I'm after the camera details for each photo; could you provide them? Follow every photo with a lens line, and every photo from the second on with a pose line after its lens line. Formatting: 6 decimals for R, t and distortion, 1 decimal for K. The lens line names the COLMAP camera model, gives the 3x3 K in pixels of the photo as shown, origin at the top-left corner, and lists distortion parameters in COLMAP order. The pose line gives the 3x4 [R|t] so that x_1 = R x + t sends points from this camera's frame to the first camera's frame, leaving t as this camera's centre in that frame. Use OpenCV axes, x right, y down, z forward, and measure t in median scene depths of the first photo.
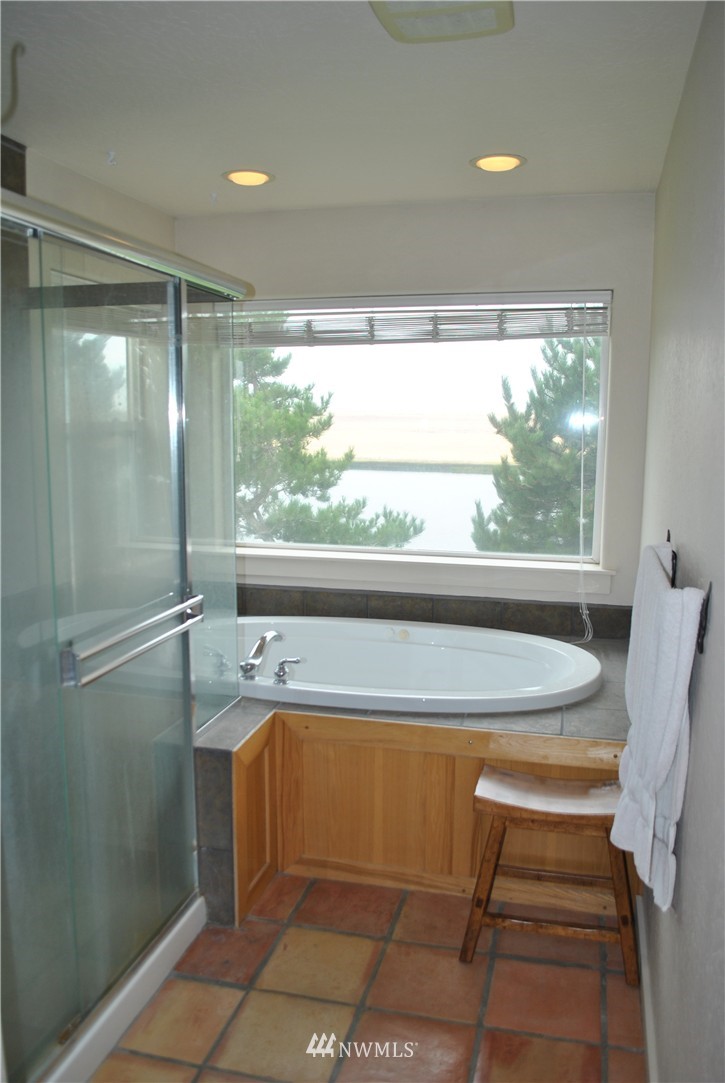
lens RADIAL K [[857.4, 0, 366.1], [0, 857.4, 541.5], [0, 0, 1]] dist [-0.073451, 0.005655]
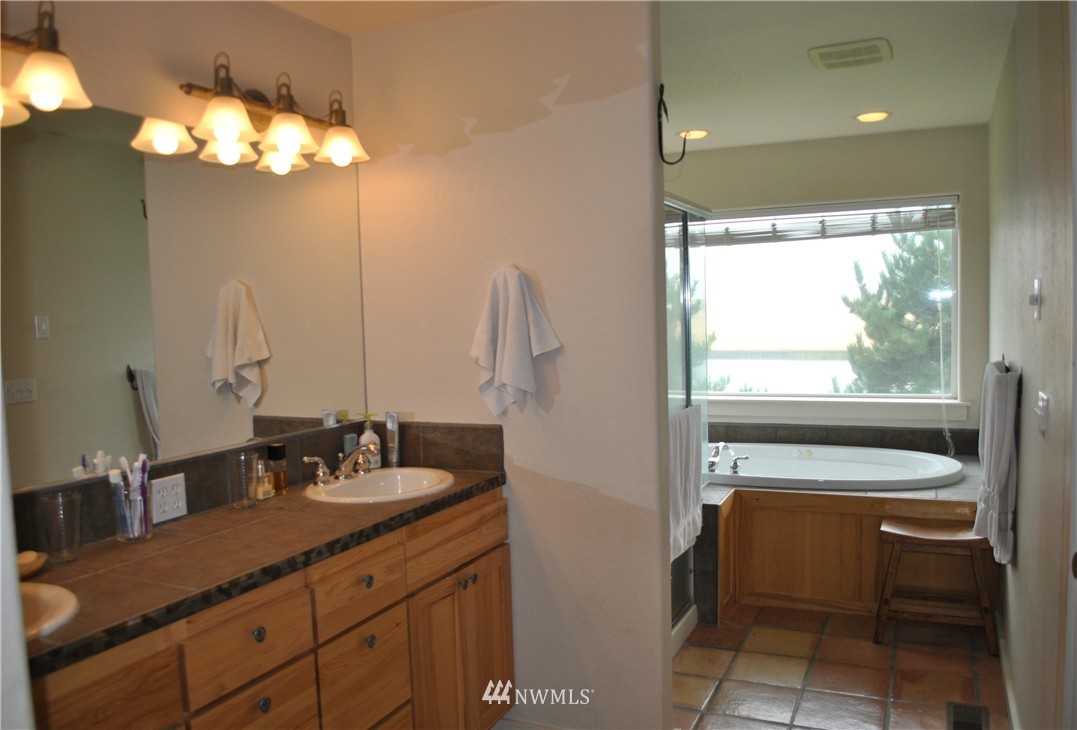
lens RADIAL K [[864.5, 0, 537.4], [0, 864.5, 369.4], [0, 0, 1]] dist [-0.071899, 0.002405]
pose [[0.982327, -0.023517, -0.185692, -0.121767], [0.009652, 0.997120, -0.075225, 0.074985], [0.186926, 0.072103, 0.979724, -0.419322]]
